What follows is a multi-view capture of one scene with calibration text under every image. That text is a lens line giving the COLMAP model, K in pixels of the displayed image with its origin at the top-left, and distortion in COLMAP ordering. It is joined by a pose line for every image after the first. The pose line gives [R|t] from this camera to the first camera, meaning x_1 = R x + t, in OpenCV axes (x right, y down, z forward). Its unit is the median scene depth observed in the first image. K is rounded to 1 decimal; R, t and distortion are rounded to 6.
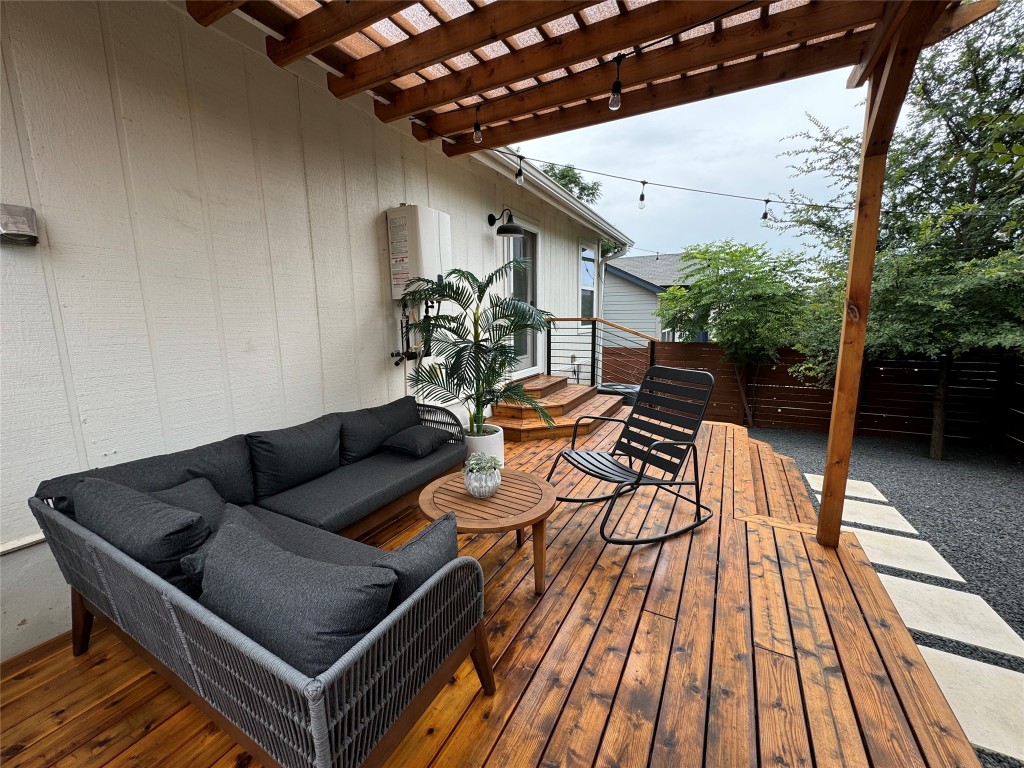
lens RADIAL K [[408.6, 0, 512.0], [0, 408.6, 384.0], [0, 0, 1]] dist [0.000539, 0.000021]
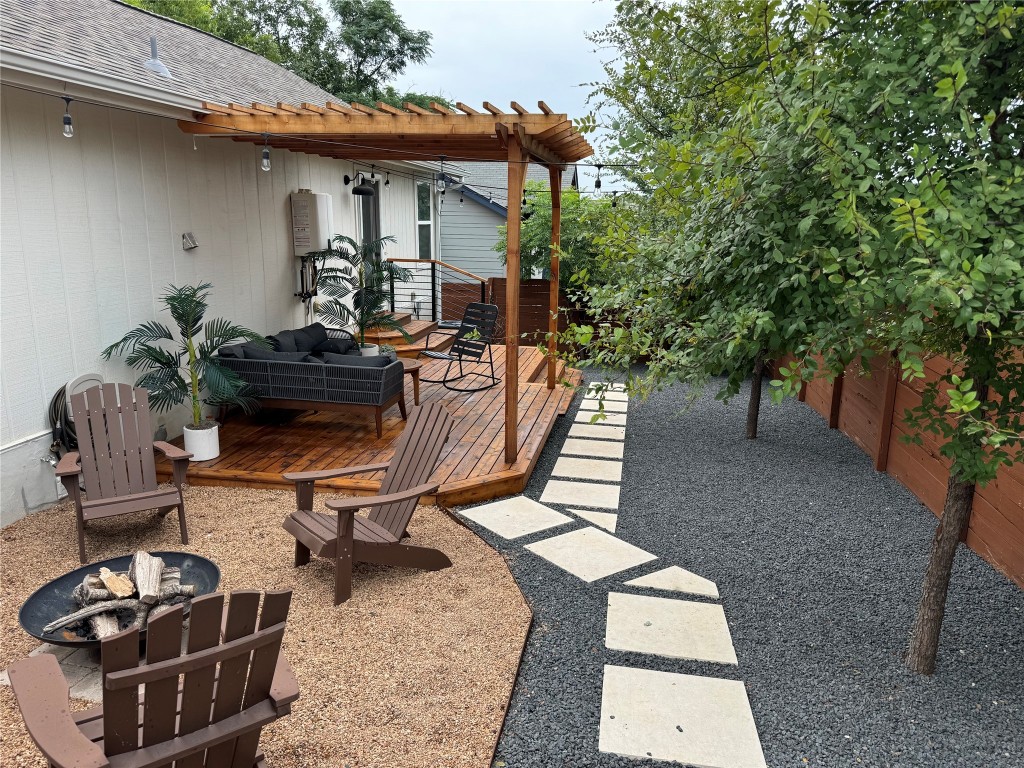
lens RADIAL K [[721.4, 0, 512.0], [0, 721.4, 384.0], [0, 0, 1]] dist [0.004888, 0.001468]
pose [[0.951264, -0.043431, 0.305303, -0.240312], [0.024764, 0.997594, 0.064752, 0.061945], [-0.307381, -0.054035, 0.950051, -1.093985]]
